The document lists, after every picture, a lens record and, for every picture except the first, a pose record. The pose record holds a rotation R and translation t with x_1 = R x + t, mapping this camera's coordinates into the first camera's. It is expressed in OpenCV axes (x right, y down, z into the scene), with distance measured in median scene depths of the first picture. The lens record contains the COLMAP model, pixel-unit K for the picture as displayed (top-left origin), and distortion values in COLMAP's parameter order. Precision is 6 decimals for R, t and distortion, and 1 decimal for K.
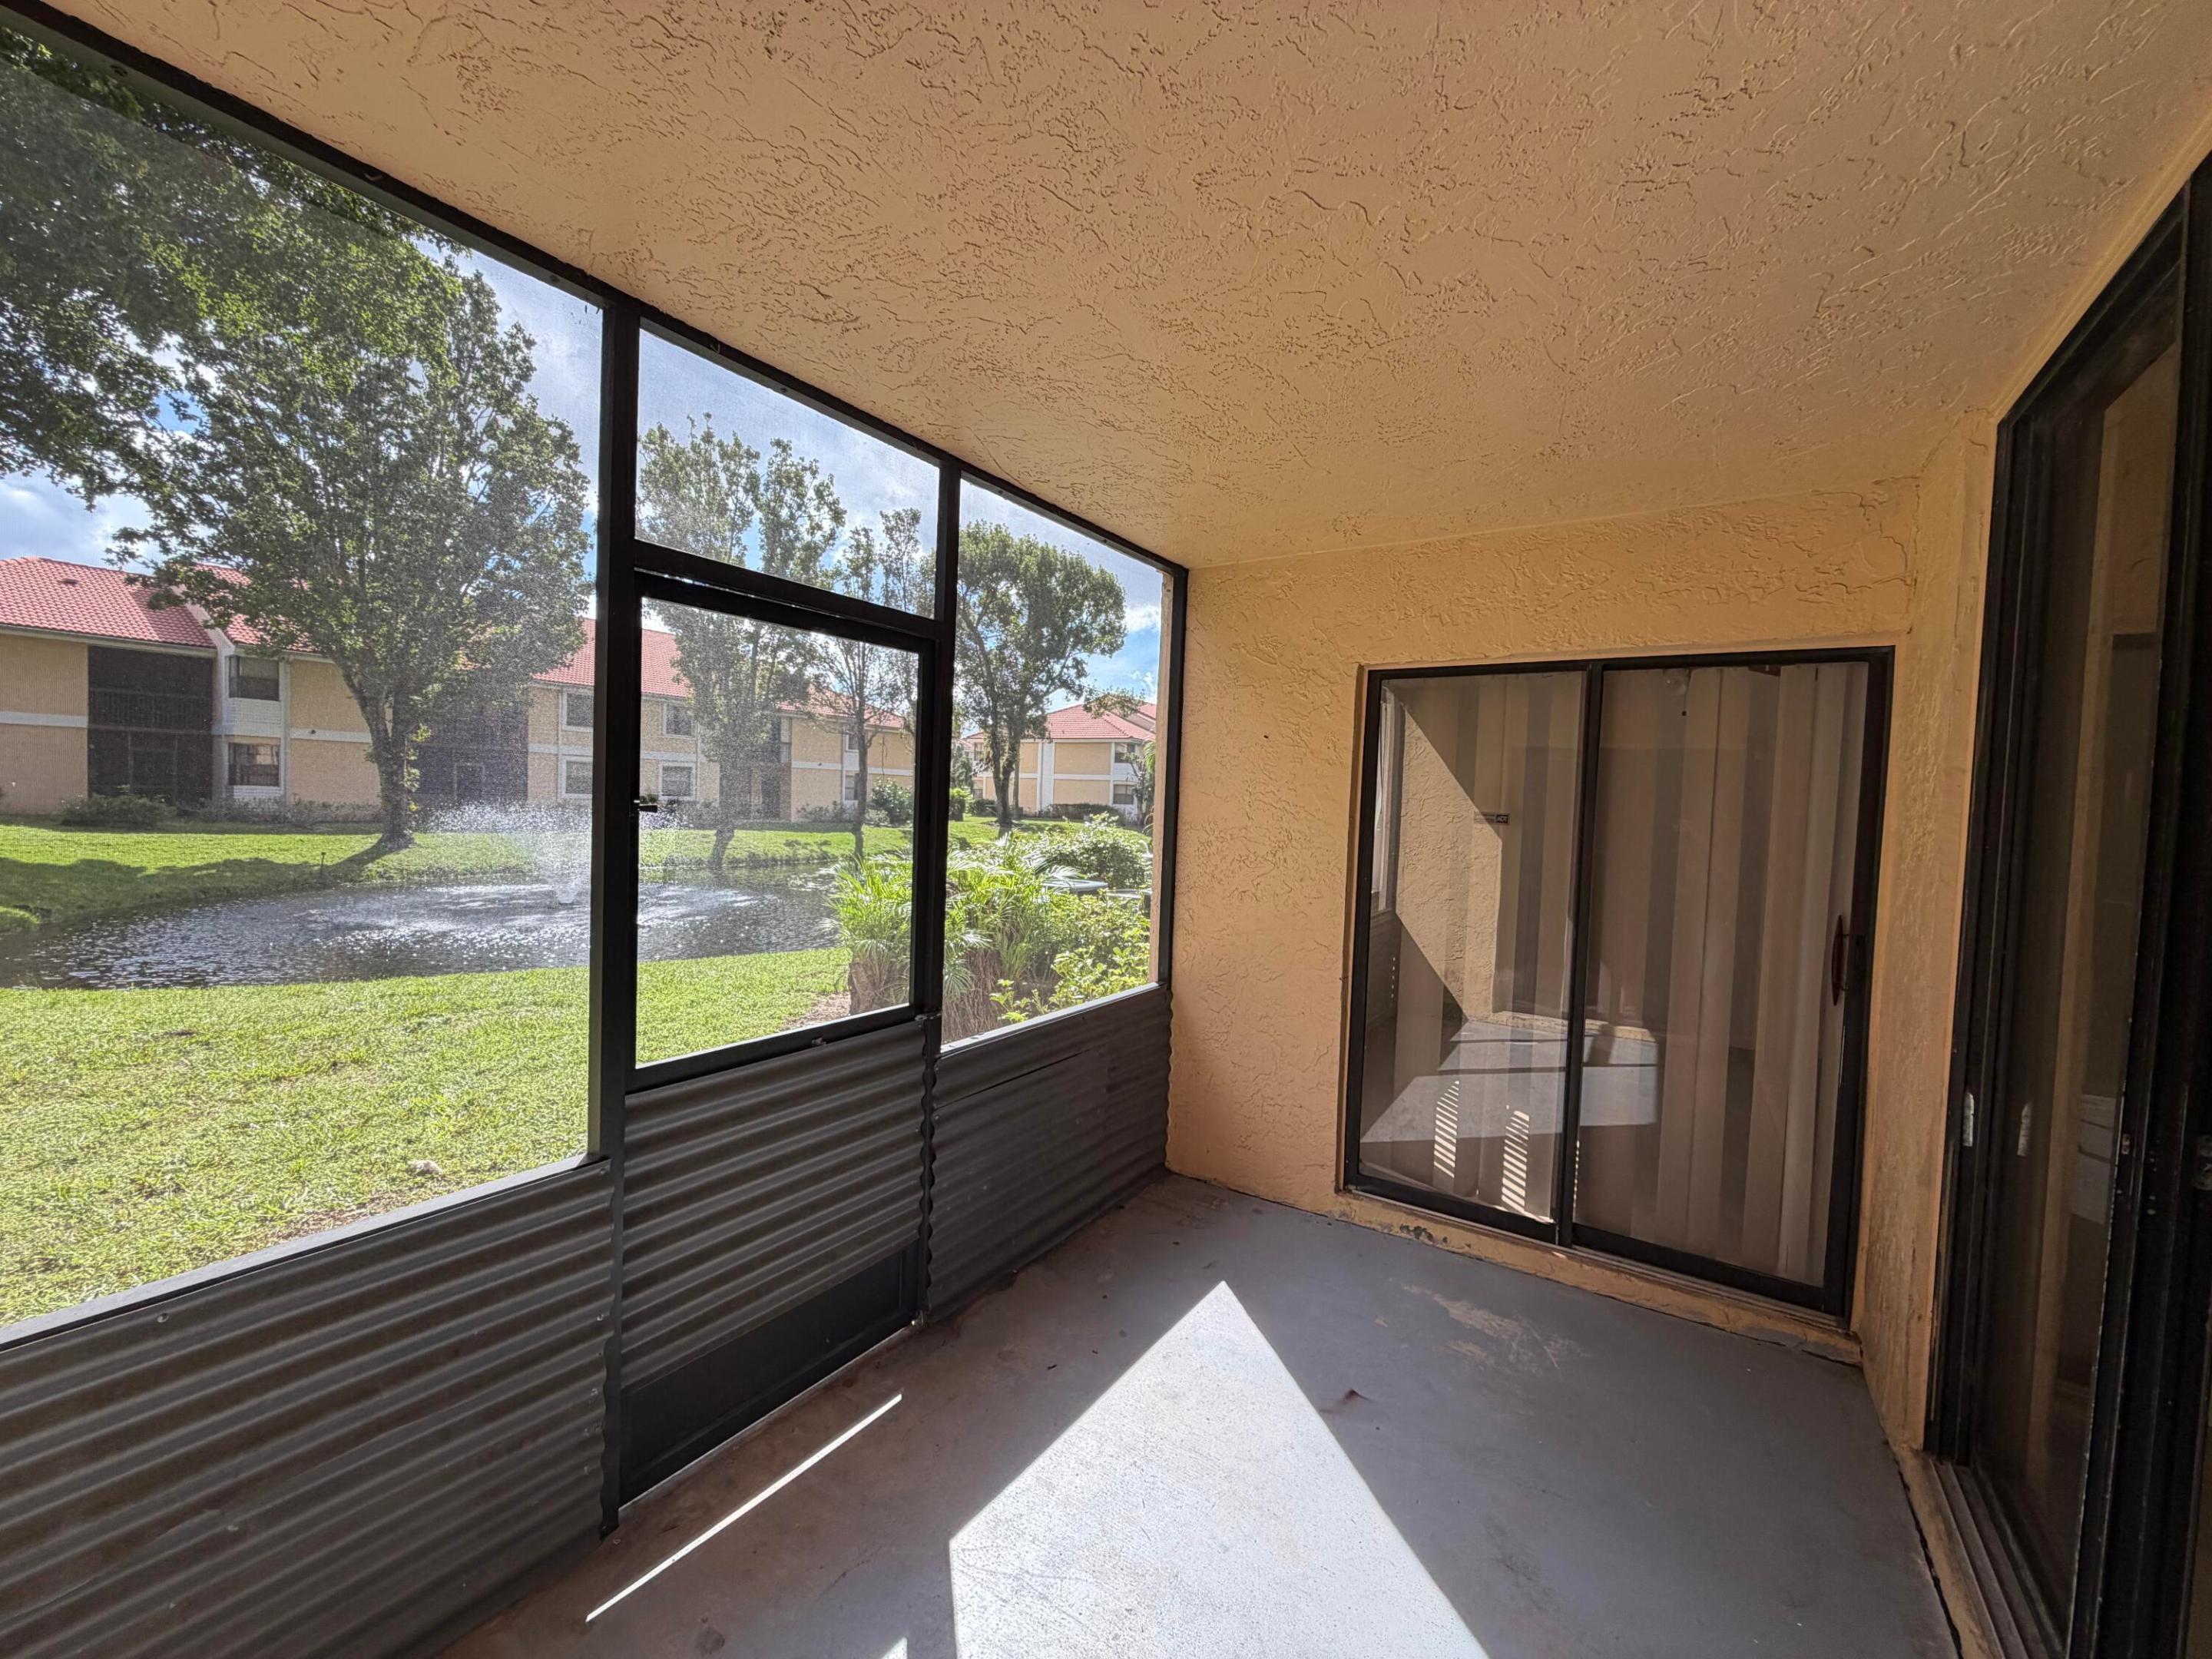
lens RADIAL K [[880.9, 0, 1102.7], [0, 880.9, 832.7], [0, 0, 1]] dist [-0.000622, 0.000111]
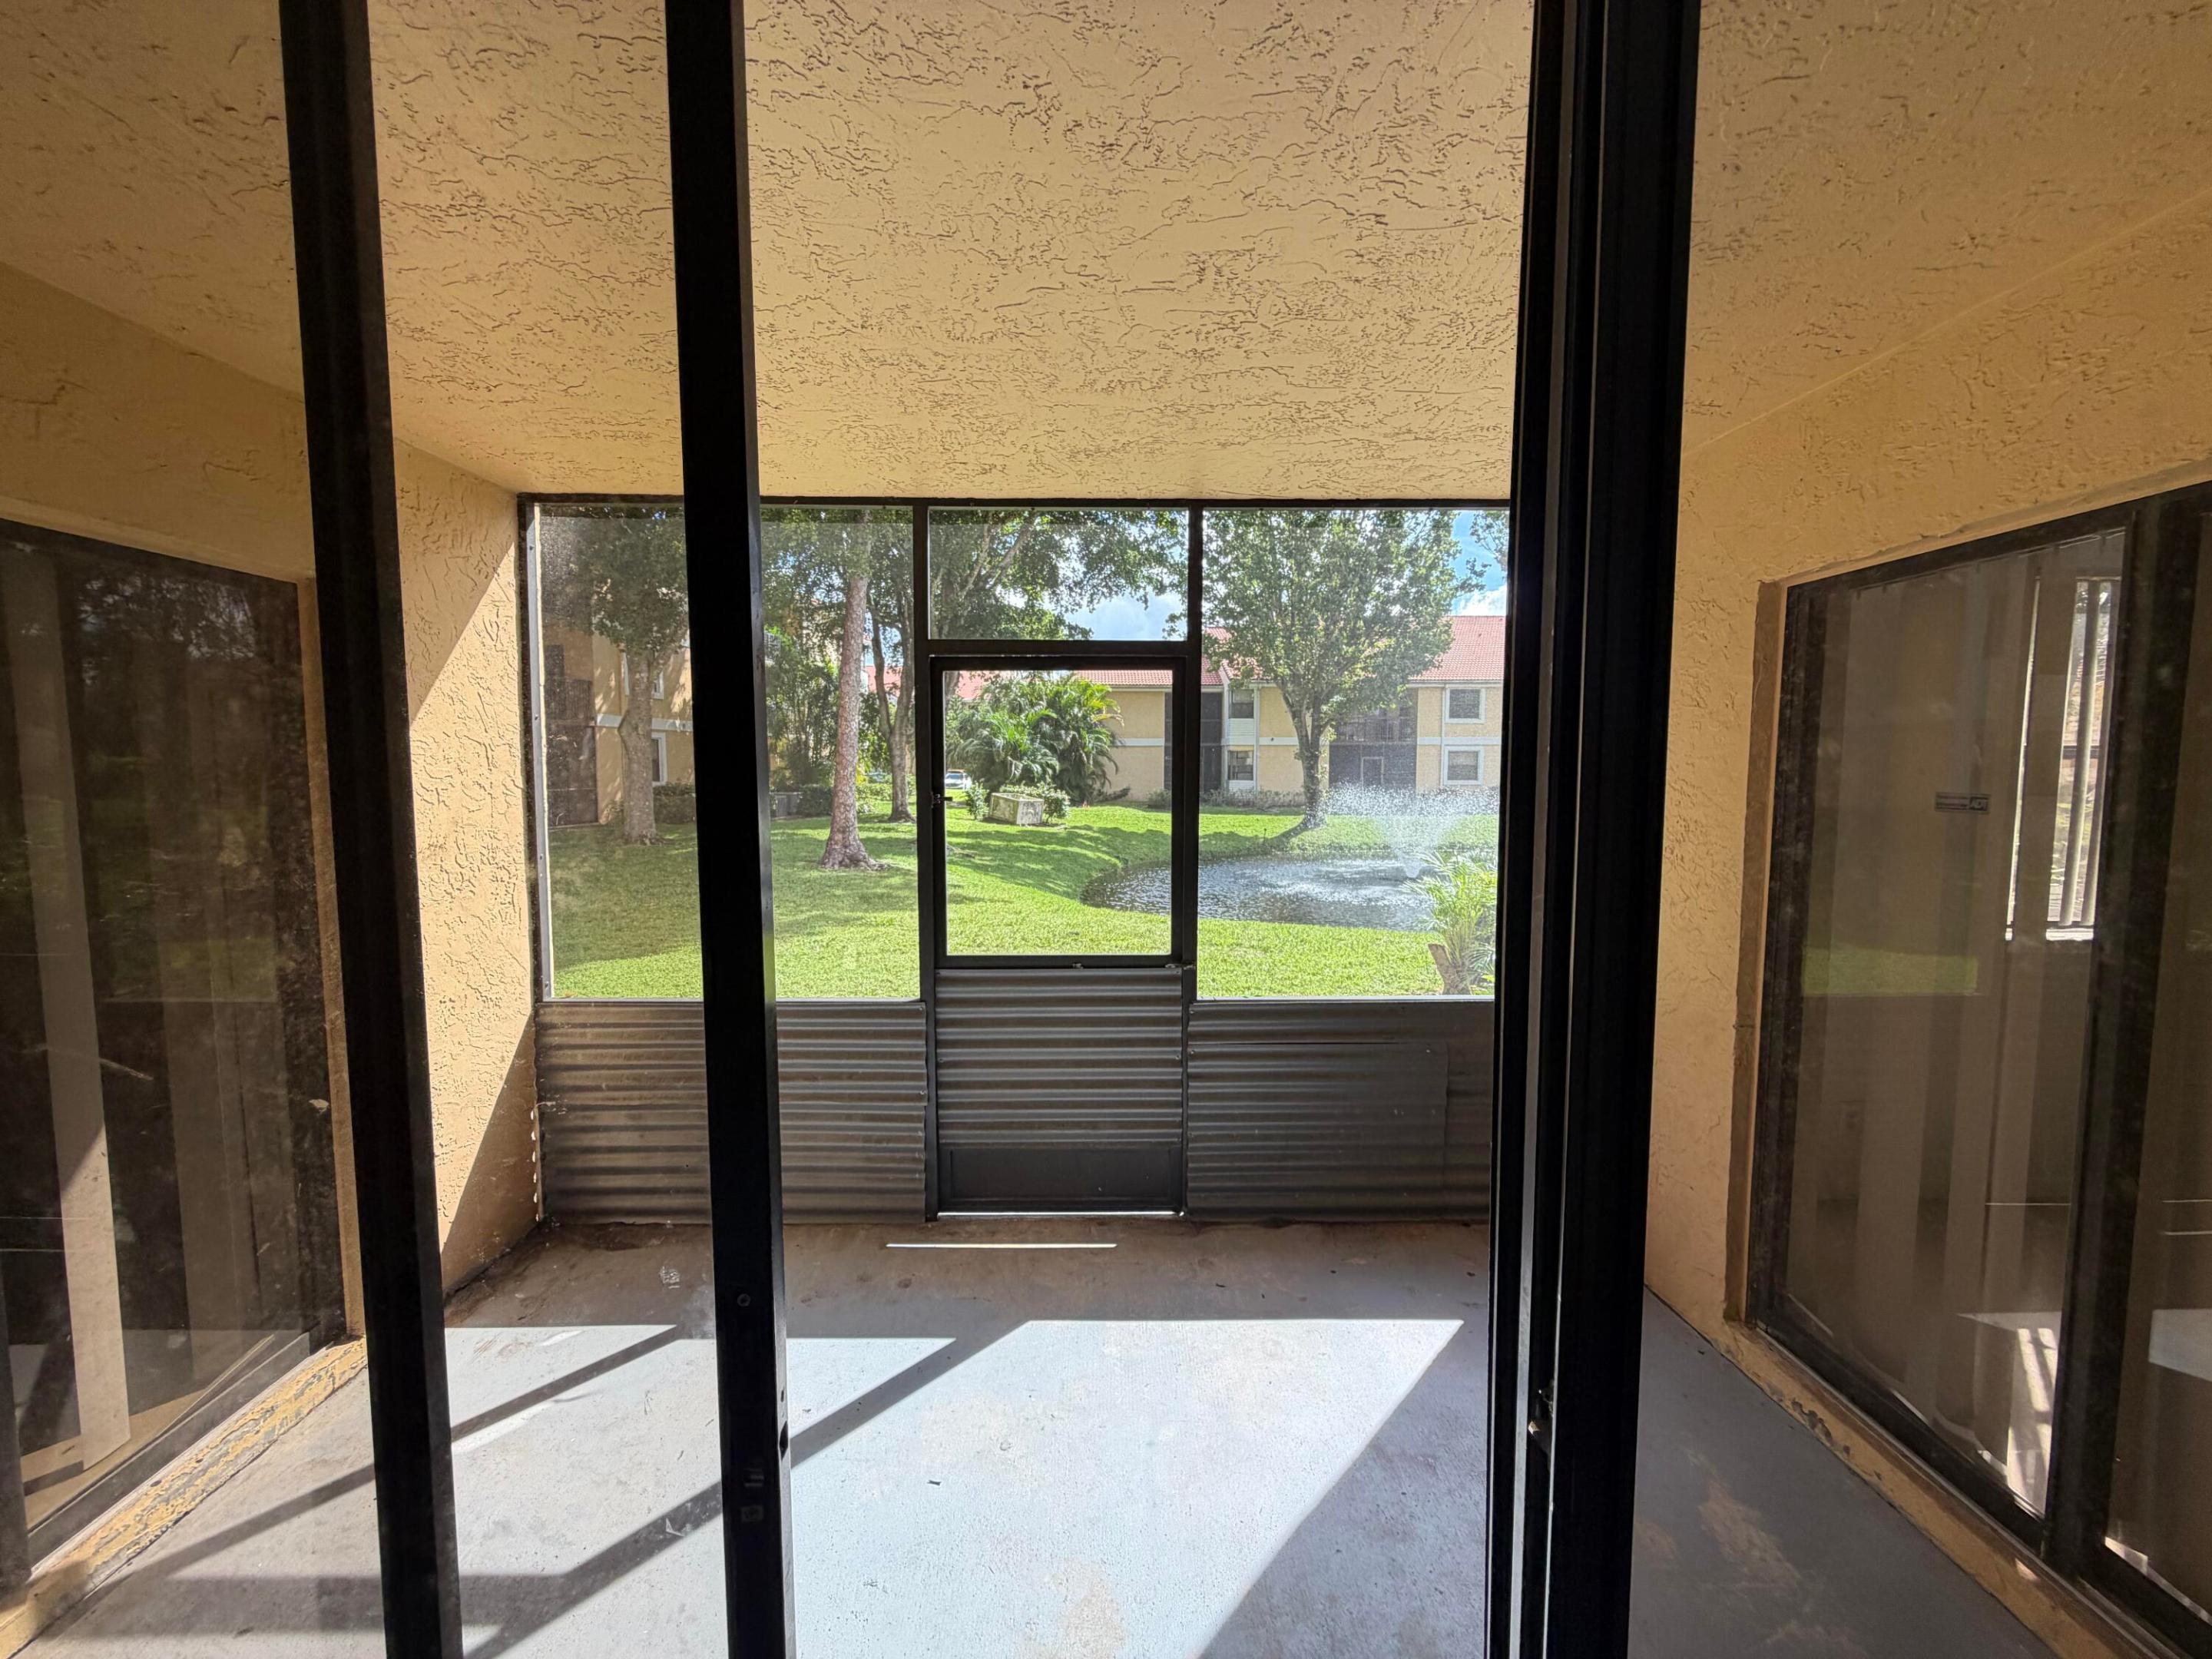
lens RADIAL K [[880.9, 0, 1101.3], [0, 880.9, 833.3], [0, 0, 1]] dist [-0.000622, 0.000111]
pose [[0.565875, 0.026250, -0.824073, 0.194907], [-0.010996, 0.999644, 0.024292, -0.001210], [0.824418, -0.004684, 0.565963, 0.057618]]
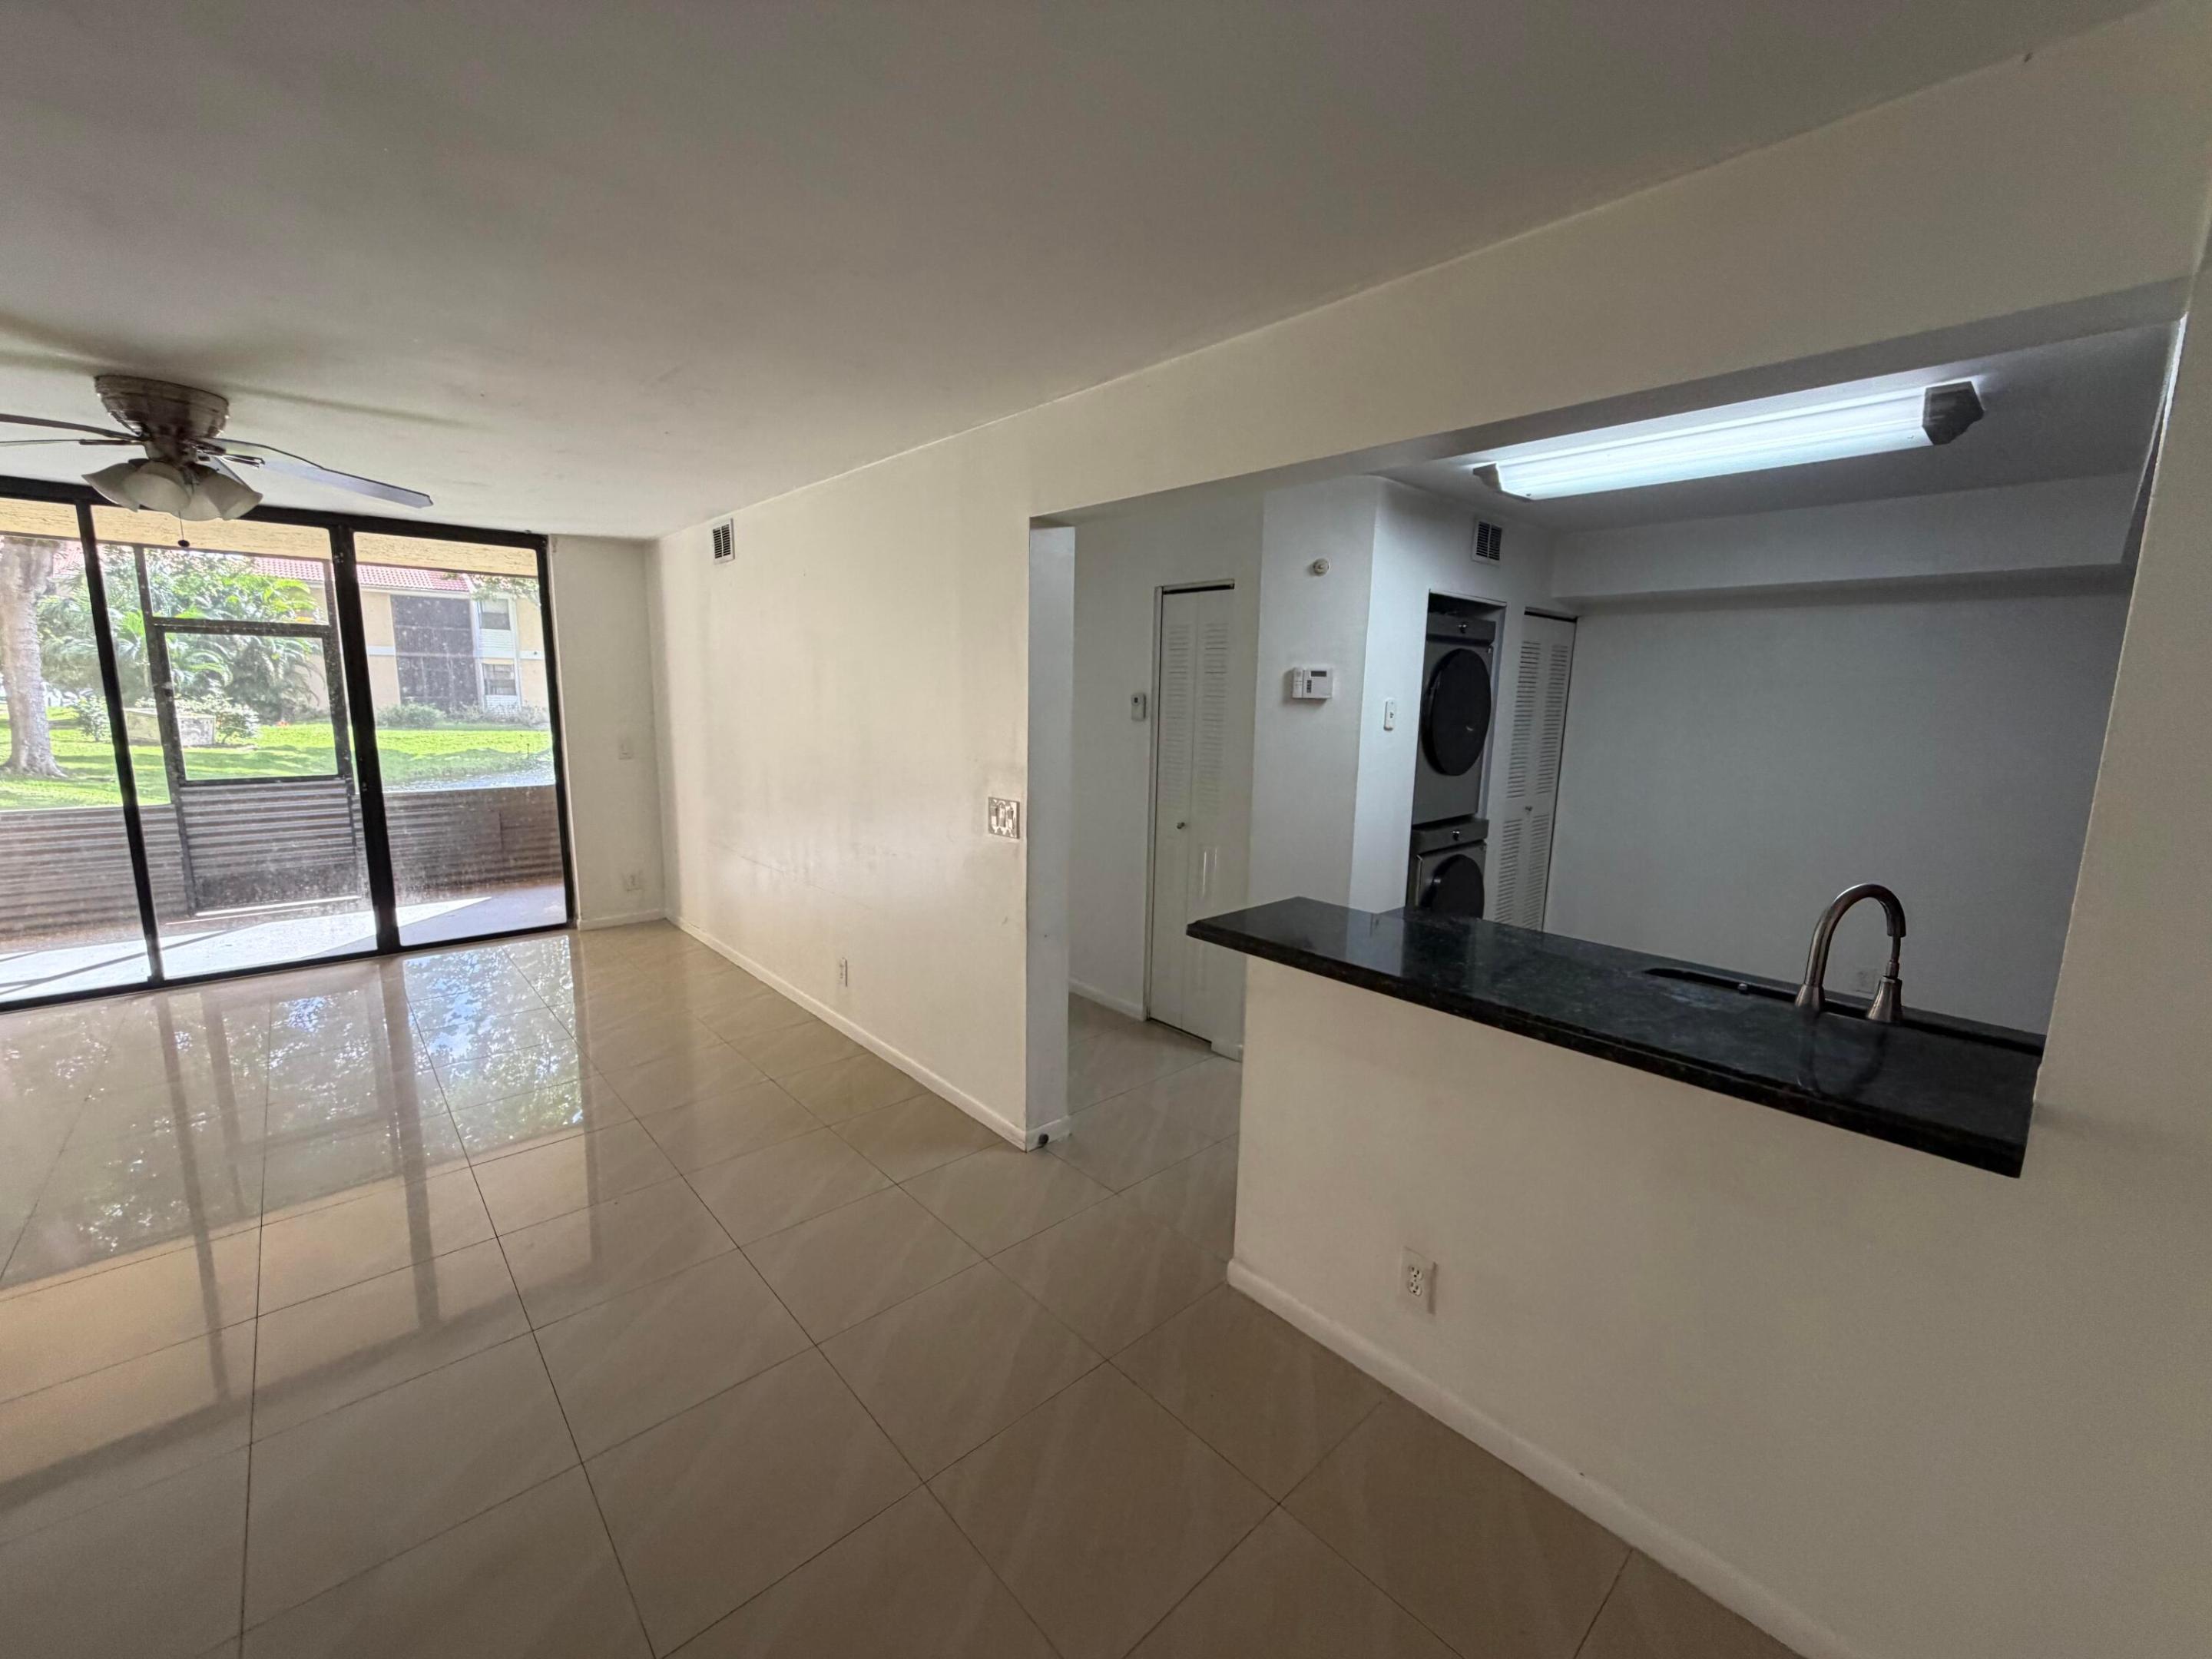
lens RADIAL K [[880.9, 0, 1102.6], [0, 880.9, 829.6], [0, 0, 1]] dist [-0.000622, 0.000111]
pose [[0.970680, 0.019136, -0.239611, 0.687666], [0.007675, 0.993851, 0.110462, 0.022872], [0.240251, -0.109062, 0.964565, -0.261271]]
